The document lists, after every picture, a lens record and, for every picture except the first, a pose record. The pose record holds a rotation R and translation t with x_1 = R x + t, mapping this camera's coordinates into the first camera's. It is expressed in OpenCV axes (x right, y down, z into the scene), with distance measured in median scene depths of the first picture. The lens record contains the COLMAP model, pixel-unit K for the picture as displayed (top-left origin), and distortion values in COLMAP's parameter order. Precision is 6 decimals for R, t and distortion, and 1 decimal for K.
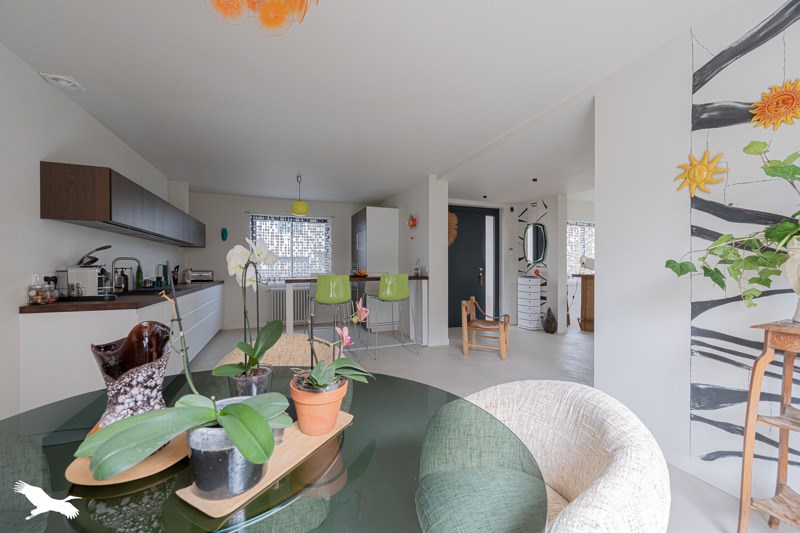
lens RADIAL K [[308.7, 0, 399.8], [0, 308.7, 267.3], [0, 0, 1]] dist [0.000409, 0.000008]
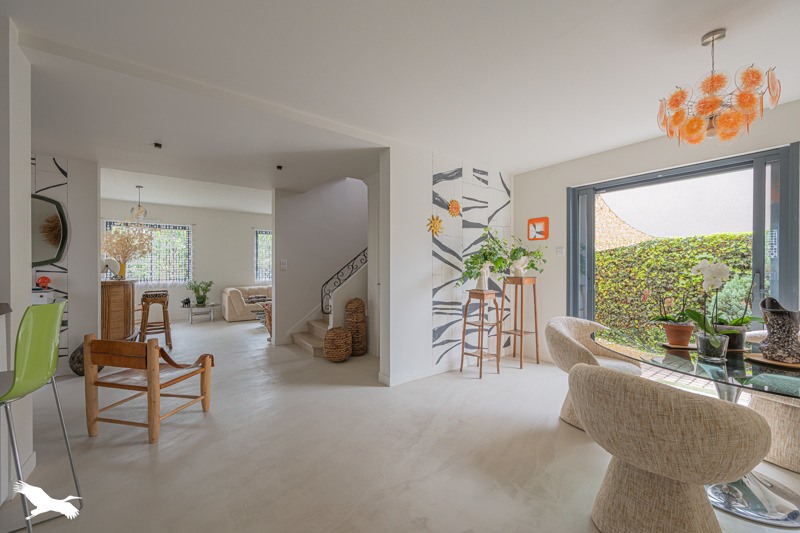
lens RADIAL K [[308.7, 0, 399.7], [0, 308.7, 271.1], [0, 0, 1]] dist [0.000409, 0.000008]
pose [[-0.238499, 0.001572, 0.971142, -0.966195], [0.001859, 0.999998, -0.001162, -0.000533], [-0.971141, 0.001528, -0.238501, 1.716879]]
